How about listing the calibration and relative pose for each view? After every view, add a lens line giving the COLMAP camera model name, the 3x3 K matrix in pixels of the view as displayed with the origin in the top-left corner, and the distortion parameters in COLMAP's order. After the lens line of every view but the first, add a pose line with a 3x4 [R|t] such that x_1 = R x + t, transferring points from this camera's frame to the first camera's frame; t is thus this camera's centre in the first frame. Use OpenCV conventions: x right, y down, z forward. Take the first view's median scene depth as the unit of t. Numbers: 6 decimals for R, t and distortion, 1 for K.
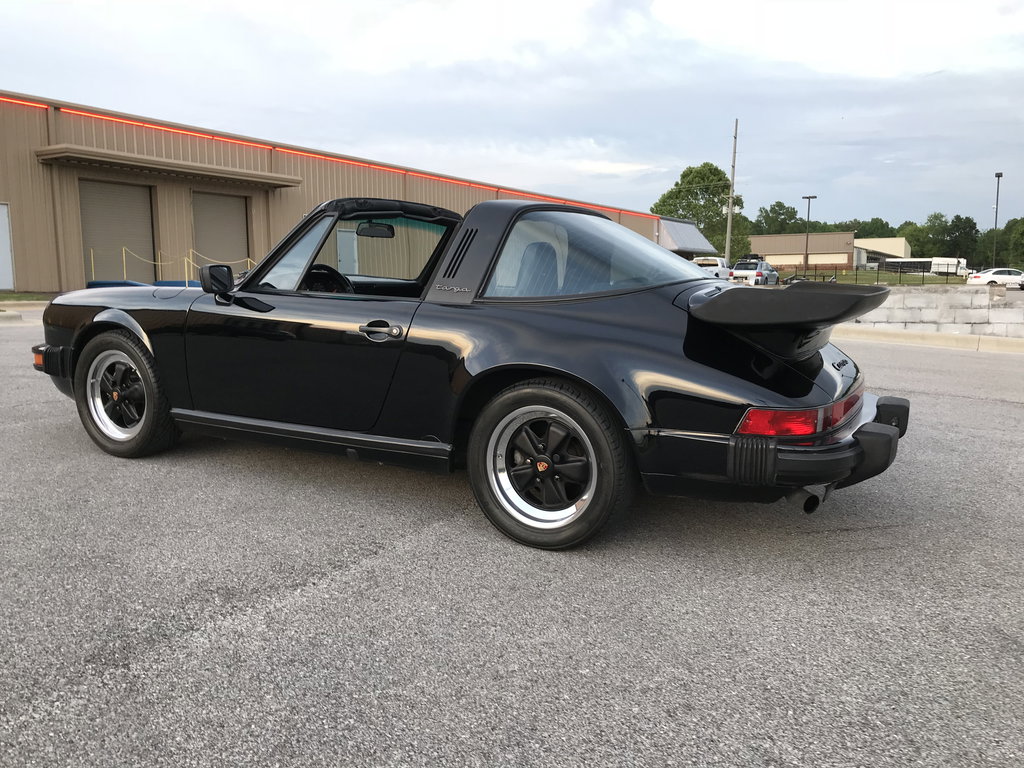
lens RADIAL K [[831.8, 0, 512.8], [0, 831.8, 378.2], [0, 0, 1]] dist [0.039123, -0.047464]
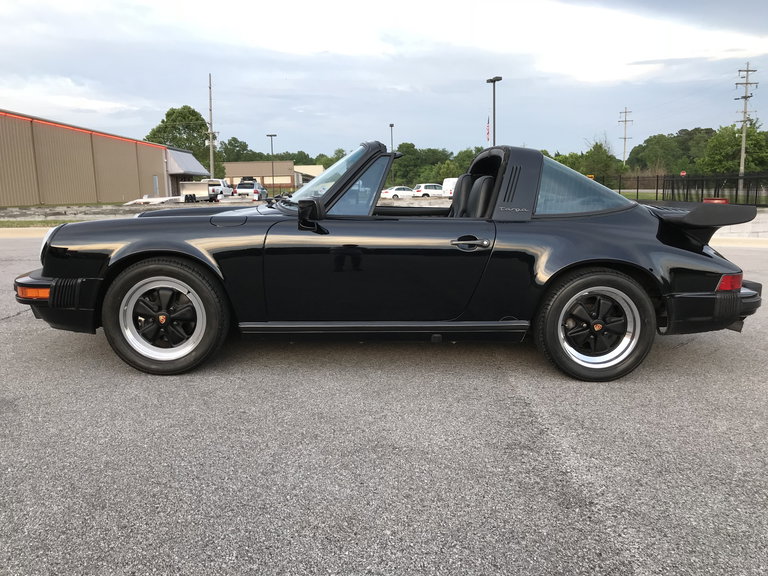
lens RADIAL K [[623.8, 0, 384.6], [0, 623.8, 283.7], [0, 0, 1]] dist [0.039123, -0.047464]
pose [[0.860409, -0.088800, 0.501808, -0.613140], [0.077582, 0.996048, 0.043237, -0.036083], [-0.503664, 0.001730, 0.863898, 0.156108]]
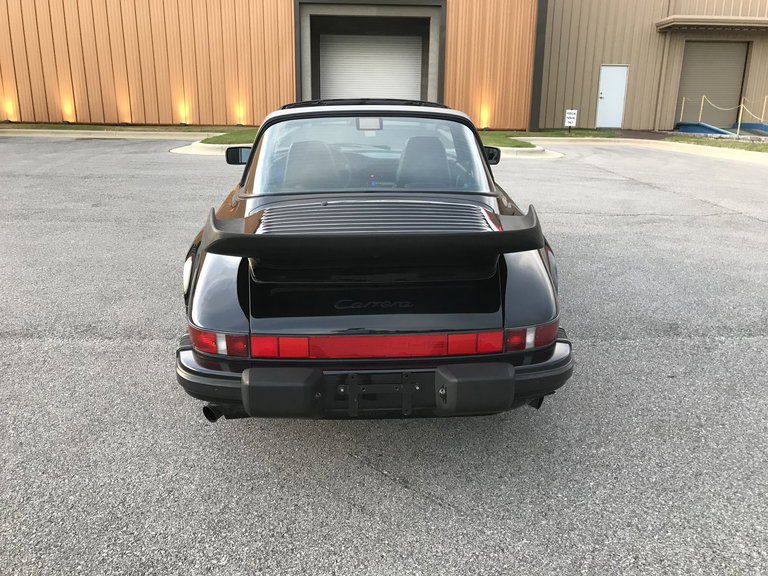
lens RADIAL K [[623.8, 0, 384.6], [0, 623.8, 283.7], [0, 0, 1]] dist [0.039123, -0.047464]
pose [[0.524120, 0.234828, -0.818629, 0.716904], [-0.112866, 0.971908, 0.206535, -0.134780], [0.844133, -0.015854, 0.535900, 0.492849]]
